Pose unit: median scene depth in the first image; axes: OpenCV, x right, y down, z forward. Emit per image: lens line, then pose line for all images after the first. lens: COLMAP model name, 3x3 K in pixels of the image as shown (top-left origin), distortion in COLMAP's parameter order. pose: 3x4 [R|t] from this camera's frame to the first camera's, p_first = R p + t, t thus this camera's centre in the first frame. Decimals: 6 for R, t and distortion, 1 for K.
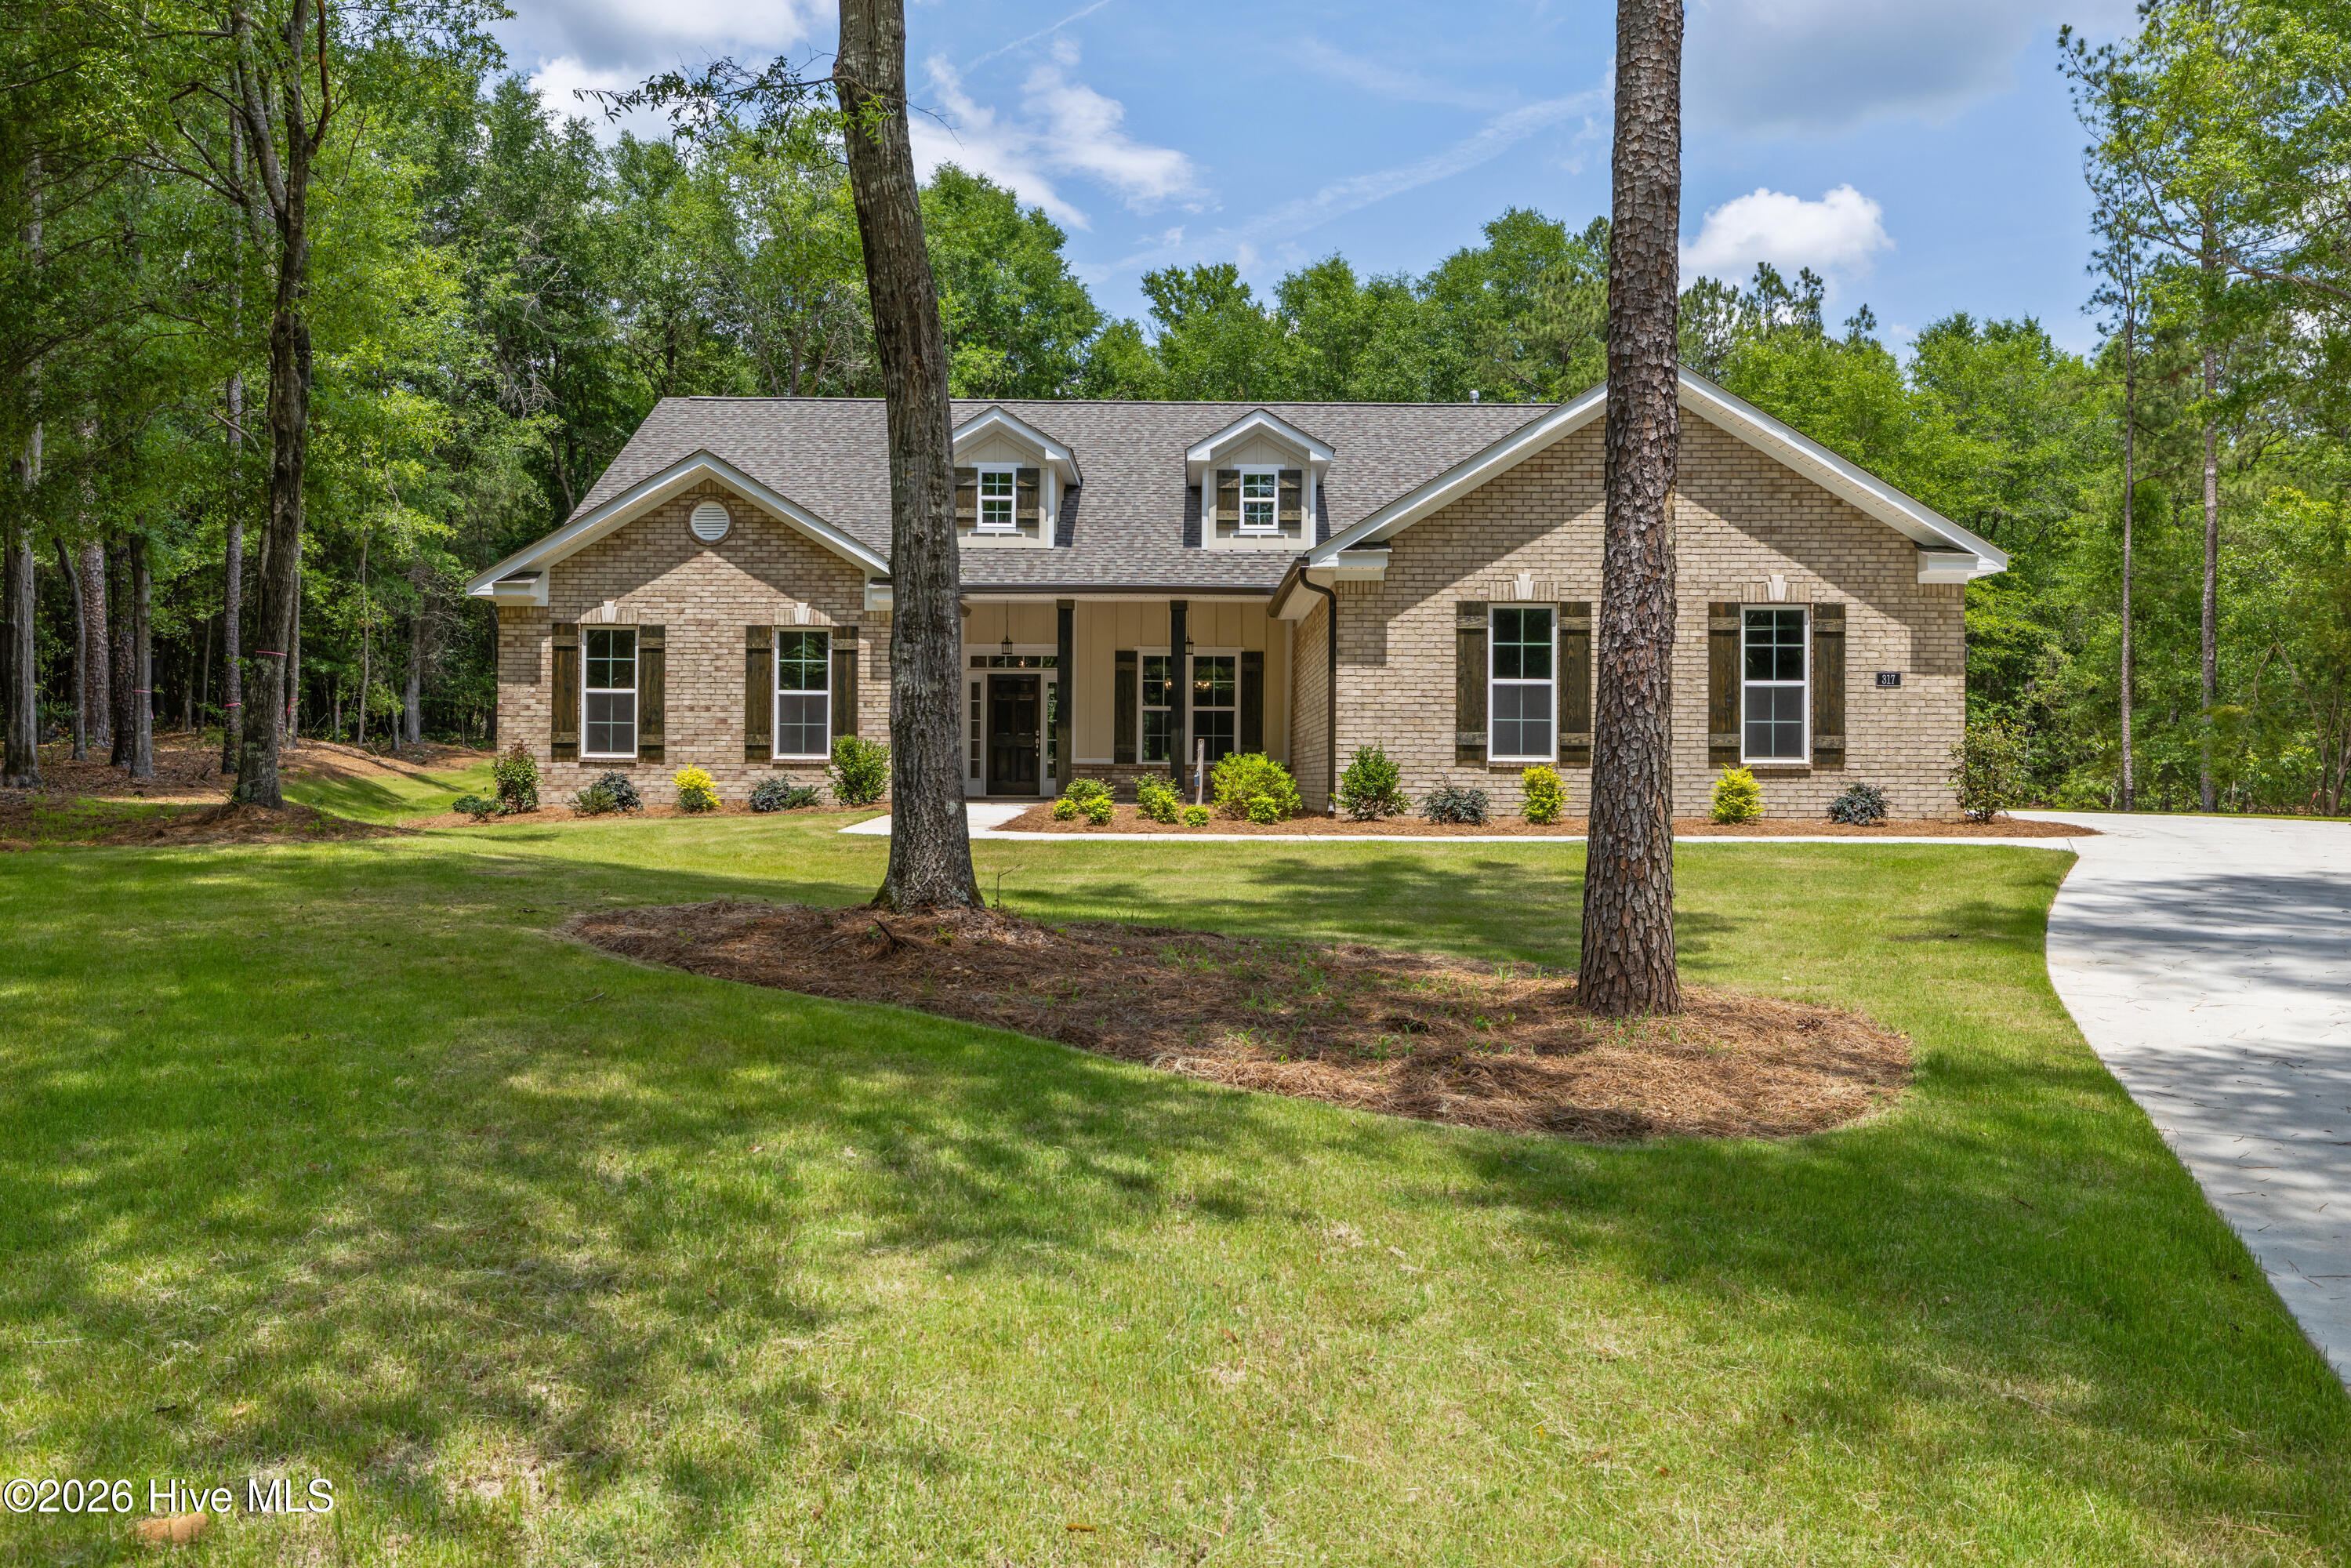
lens RADIAL K [[1872.1, 0, 1183.4], [0, 1872.1, 751.2], [0, 0, 1]] dist [0.004920, 0.002445]
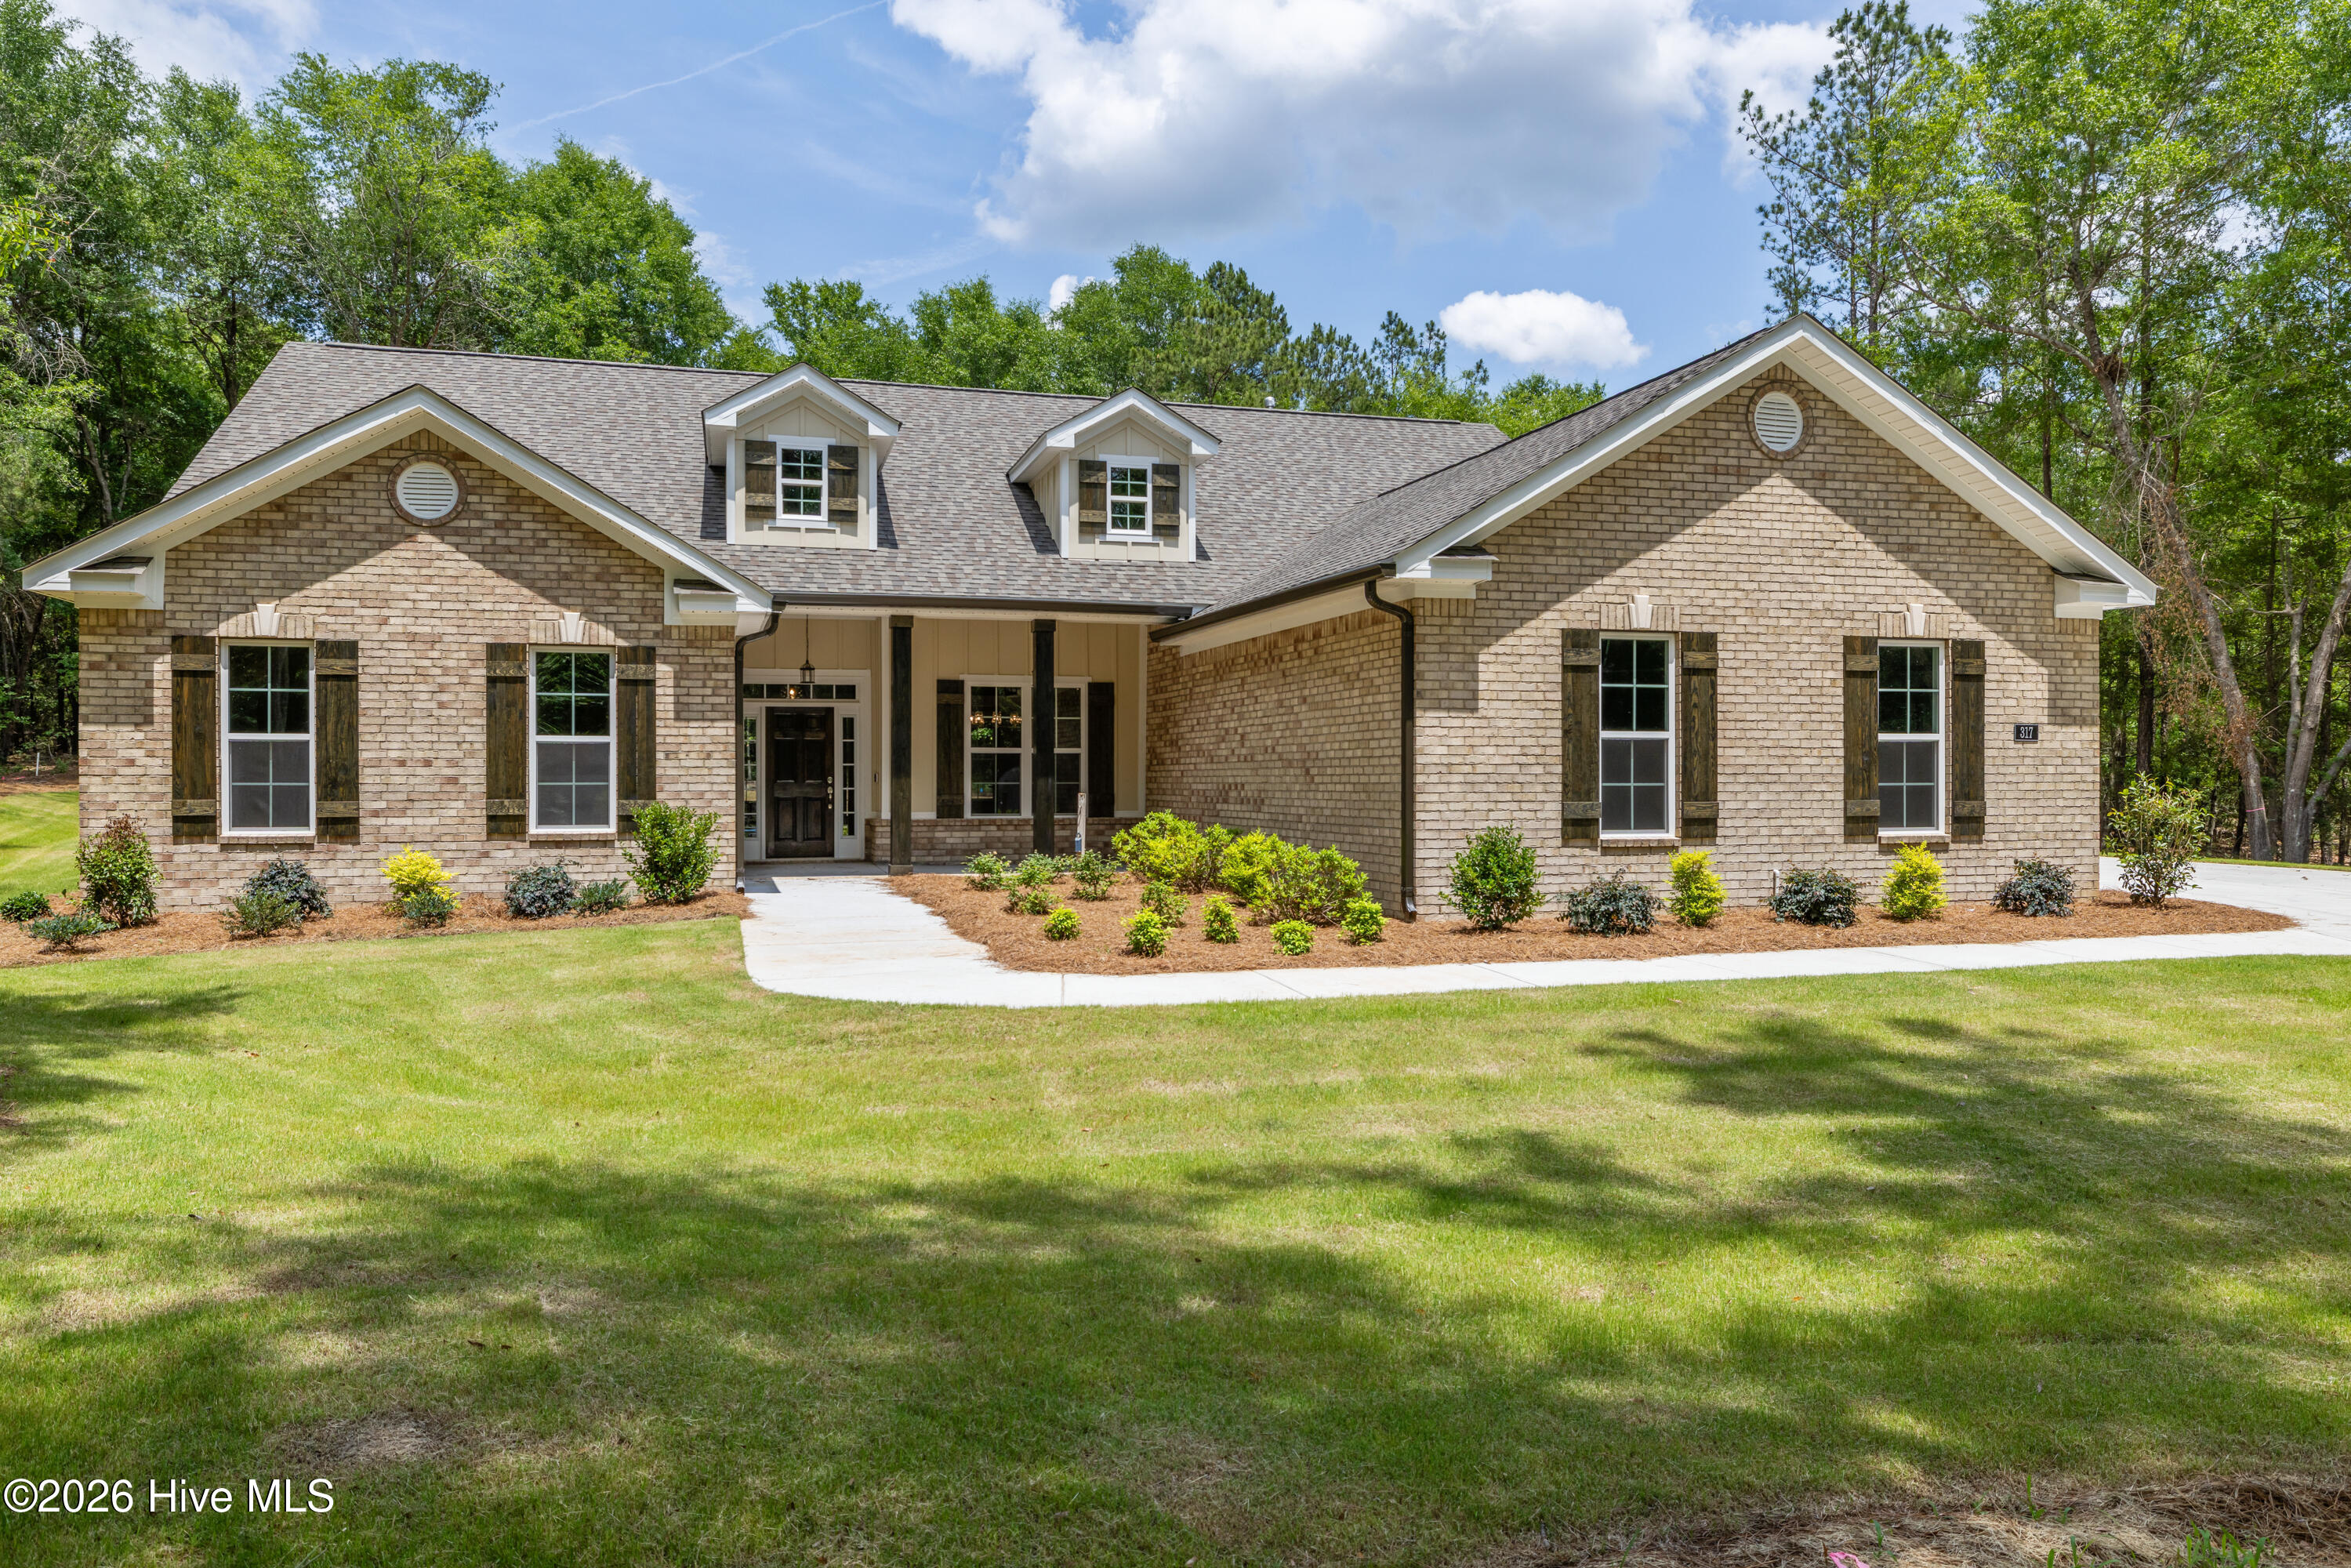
lens RADIAL K [[1619.2, 0, 1183.8], [0, 1619.2, 782.4], [0, 0, 1]] dist [0.006546, -0.017318]
pose [[0.958879, -0.008262, 0.283696, -0.156086], [0.003293, 0.999833, 0.017988, -0.025303], [-0.283797, -0.016314, 0.958746, 0.347479]]
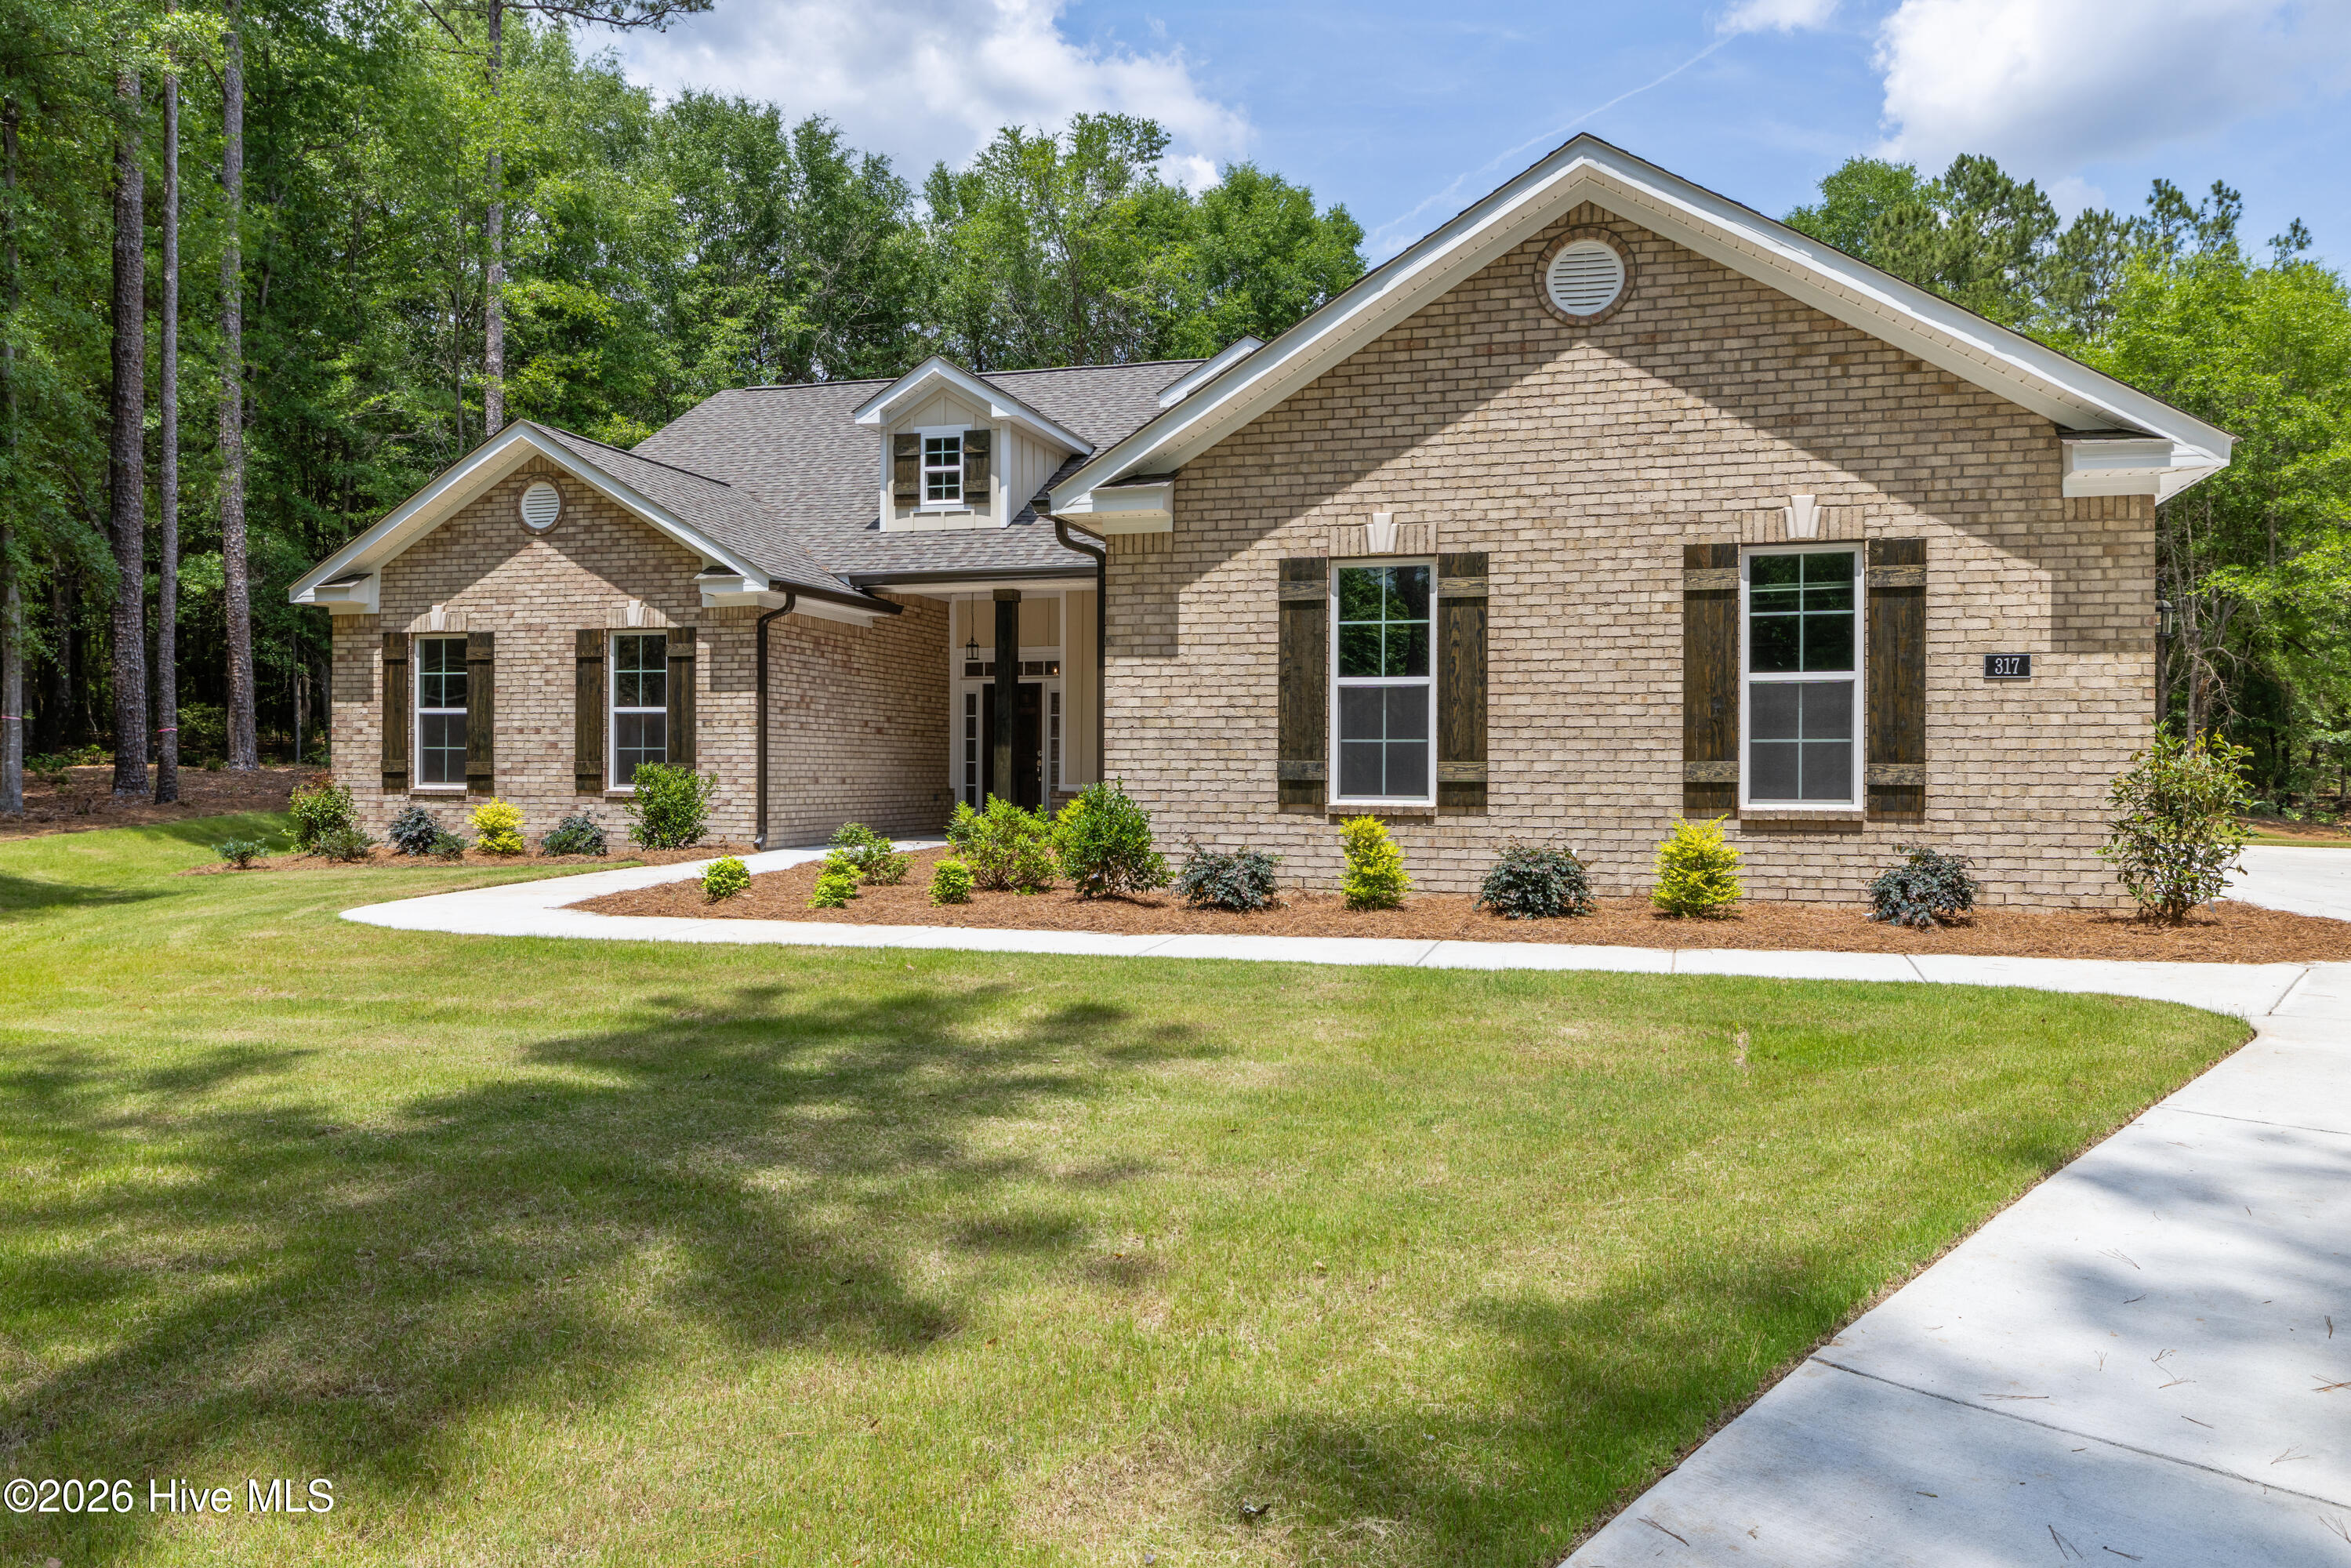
lens RADIAL K [[1676.6, 0, 1185.4], [0, 1676.6, 771.7], [0, 0, 1]] dist [0.012925, -0.024092]
pose [[0.961116, -0.002384, -0.276133, 0.230136], [0.005169, 0.999943, 0.009356, -0.009922], [0.276095, -0.010420, 0.961074, 0.360122]]
